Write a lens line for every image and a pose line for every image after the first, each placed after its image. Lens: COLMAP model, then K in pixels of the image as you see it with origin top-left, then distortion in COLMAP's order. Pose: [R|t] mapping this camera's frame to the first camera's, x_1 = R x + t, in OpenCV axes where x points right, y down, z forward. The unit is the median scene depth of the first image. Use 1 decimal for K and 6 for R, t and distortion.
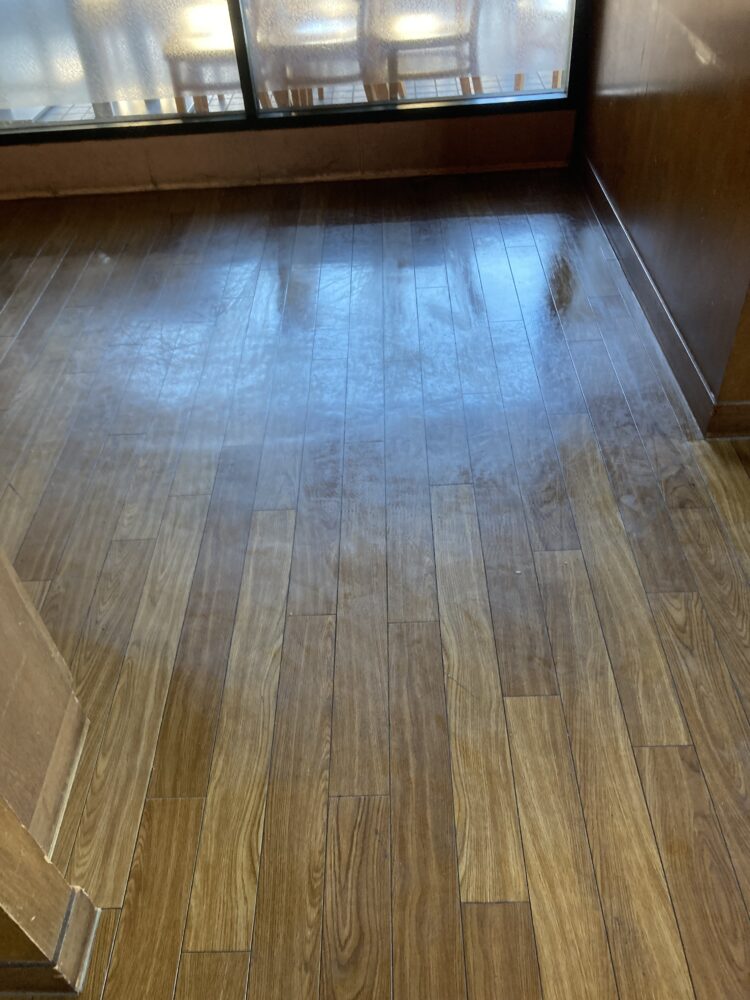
lens RADIAL K [[800.4, 0, 373.3], [0, 800.4, 536.1], [0, 0, 1]] dist [0.037908, -0.081548]
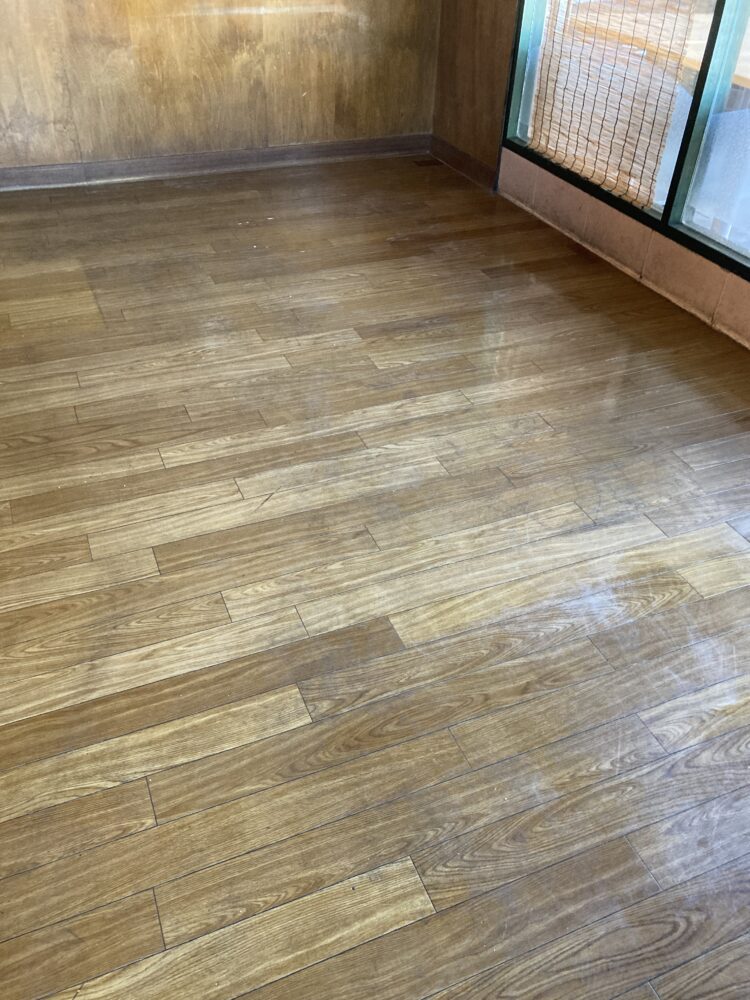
lens RADIAL K [[800.4, 0, 373.3], [0, 800.4, 536.1], [0, 0, 1]] dist [0.037908, -0.081548]
pose [[0.379458, 0.648589, -0.659806, 0.375125], [-0.687749, 0.674762, 0.267762, -0.460306], [0.618880, 0.352177, 0.702111, 0.419257]]
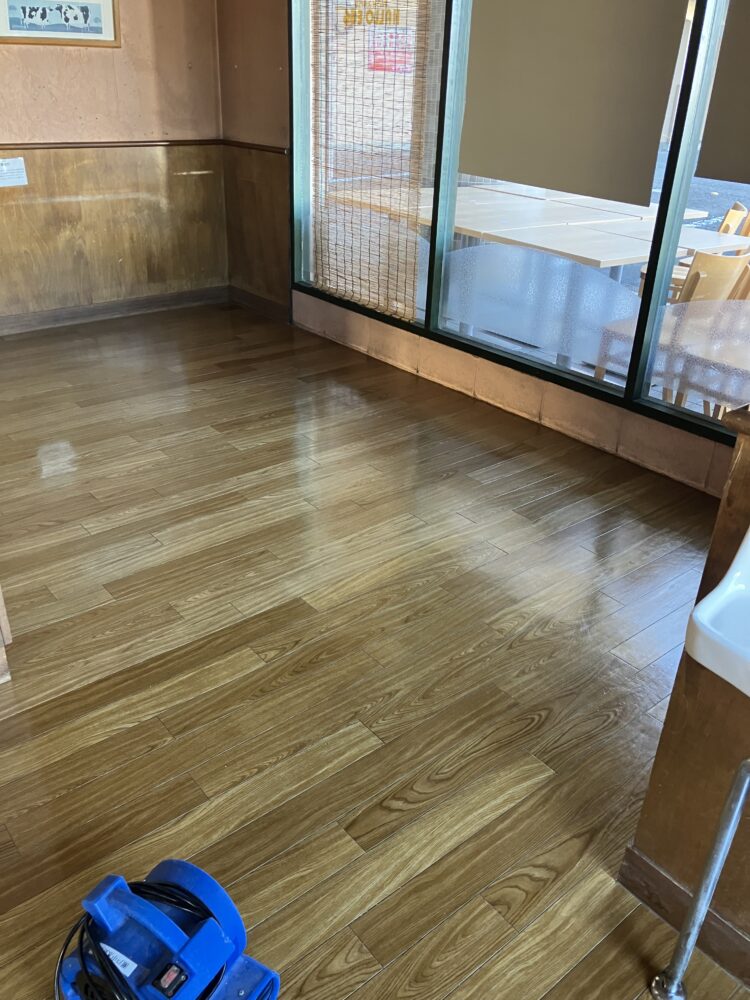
lens RADIAL K [[829.6, 0, 375.0], [0, 829.6, 500.0], [0, 0, 1]] dist [0.011361, -0.022938]
pose [[0.628548, 0.423619, -0.652284, 0.724152], [-0.595651, 0.801461, -0.053476, -0.267965], [0.500127, 0.422145, 0.756086, 0.089676]]
